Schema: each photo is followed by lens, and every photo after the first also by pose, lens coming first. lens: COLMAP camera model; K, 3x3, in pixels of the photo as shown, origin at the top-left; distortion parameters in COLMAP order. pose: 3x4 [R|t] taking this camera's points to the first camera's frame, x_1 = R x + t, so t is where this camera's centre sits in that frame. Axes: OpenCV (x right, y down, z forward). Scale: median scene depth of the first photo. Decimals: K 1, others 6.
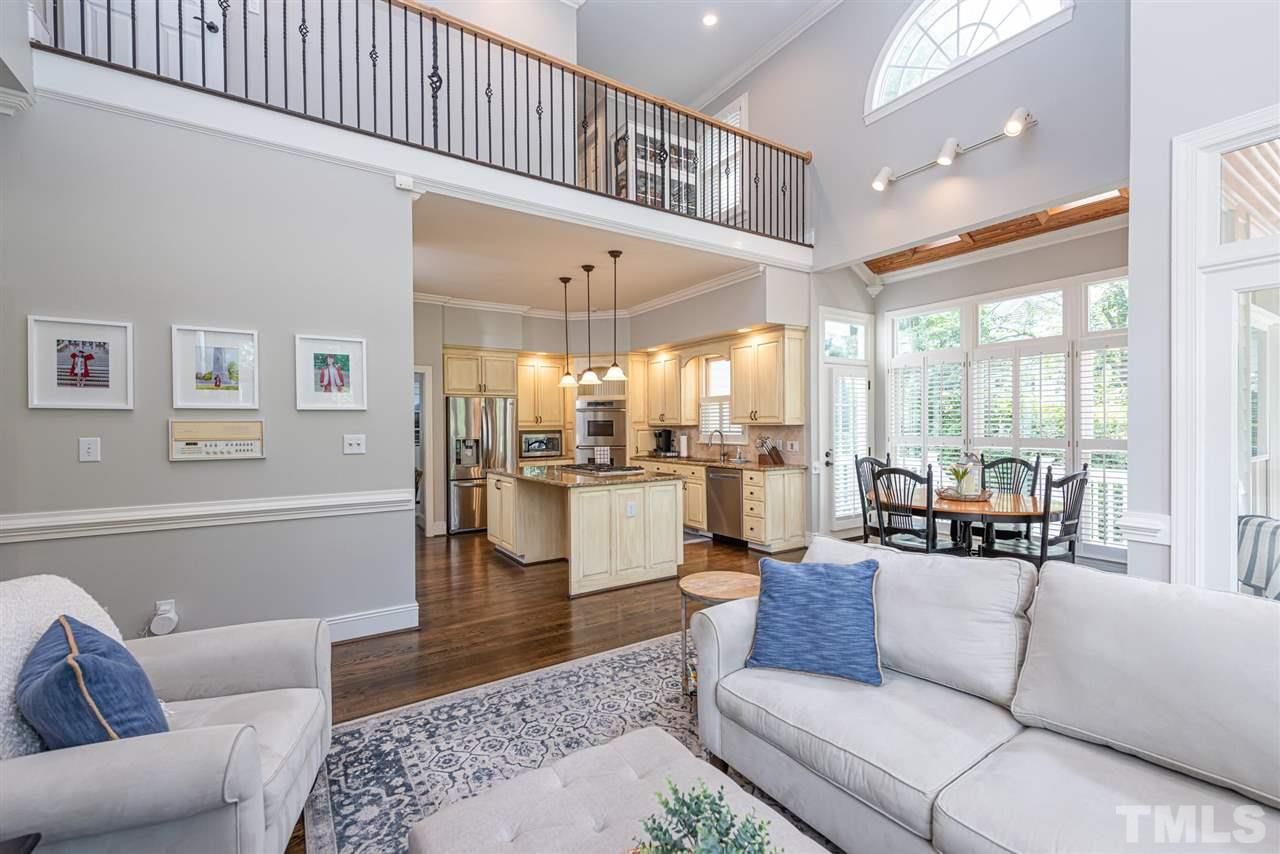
lens RADIAL K [[561.1, 0, 640.0], [0, 561.1, 430.9], [0, 0, 1]] dist [0.007931, -0.000426]
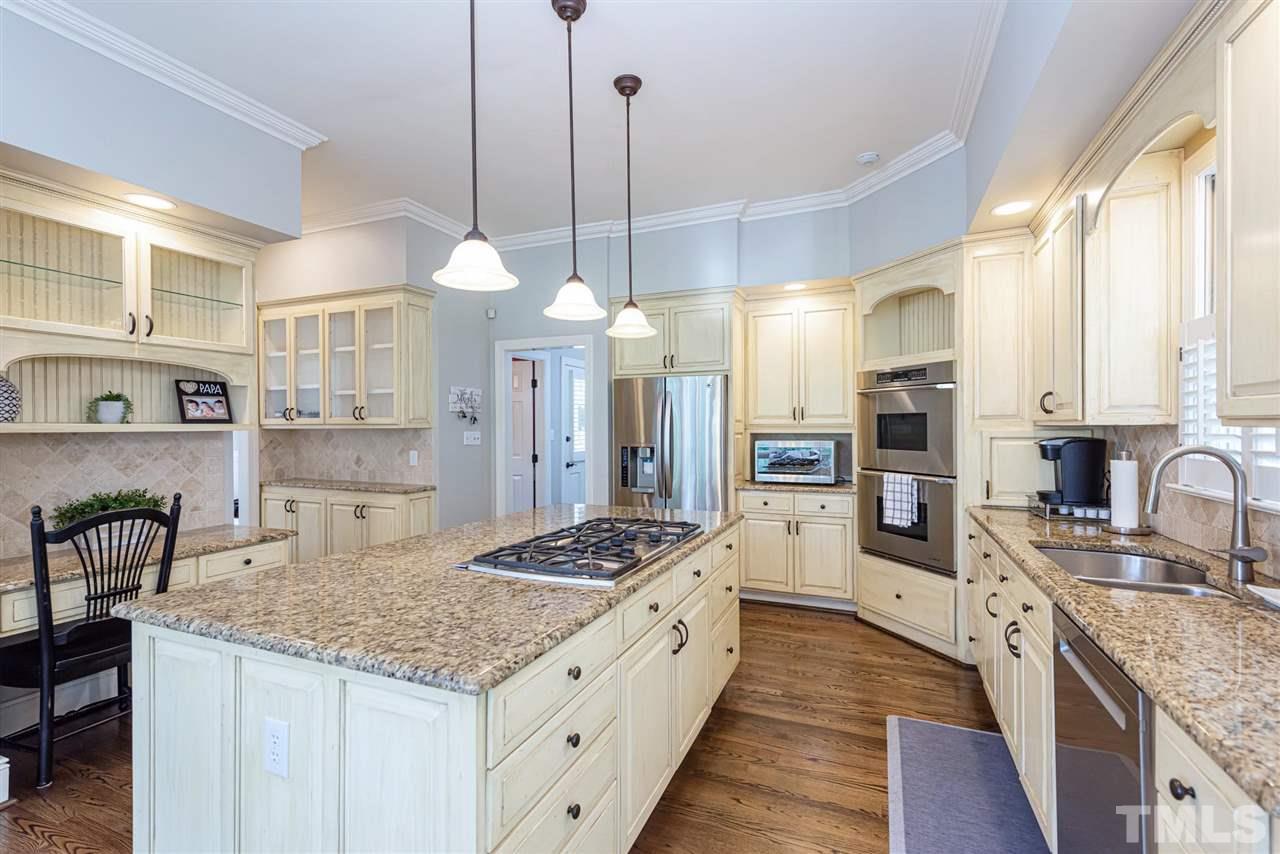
lens RADIAL K [[561.1, 0, 641.2], [0, 561.1, 428.9], [0, 0, 1]] dist [0.007931, -0.000426]
pose [[0.566442, 0.007579, -0.824067, 0.182201], [-0.006858, 0.999966, 0.004482, -0.007443], [0.824073, 0.003113, 0.566475, 0.614049]]
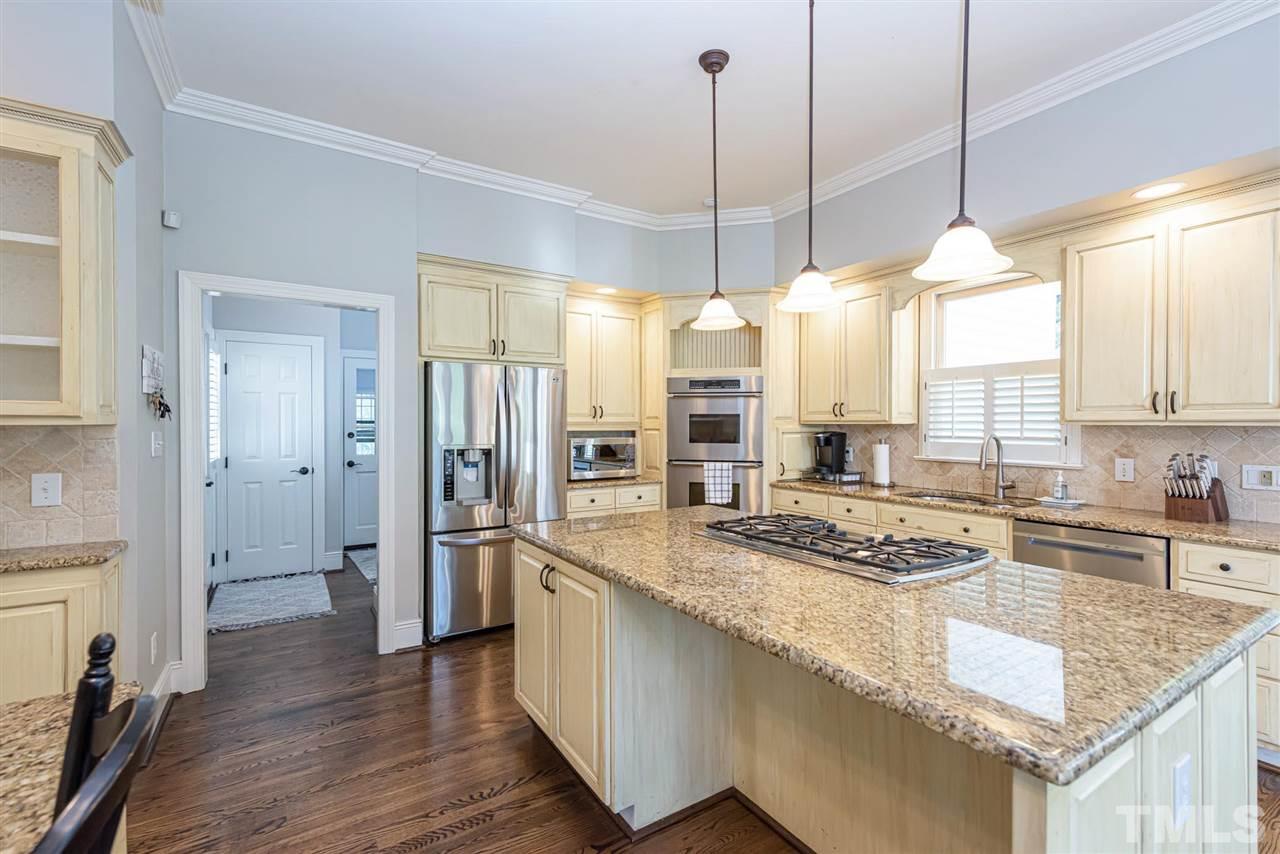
lens RADIAL K [[561.1, 0, 642.6], [0, 561.1, 423.2], [0, 0, 1]] dist [0.007931, -0.000426]
pose [[0.999972, 0.007333, -0.001454, -0.144550], [-0.007345, 0.999941, -0.008011, -0.005042], [0.001395, 0.008022, 0.999967, 0.477169]]
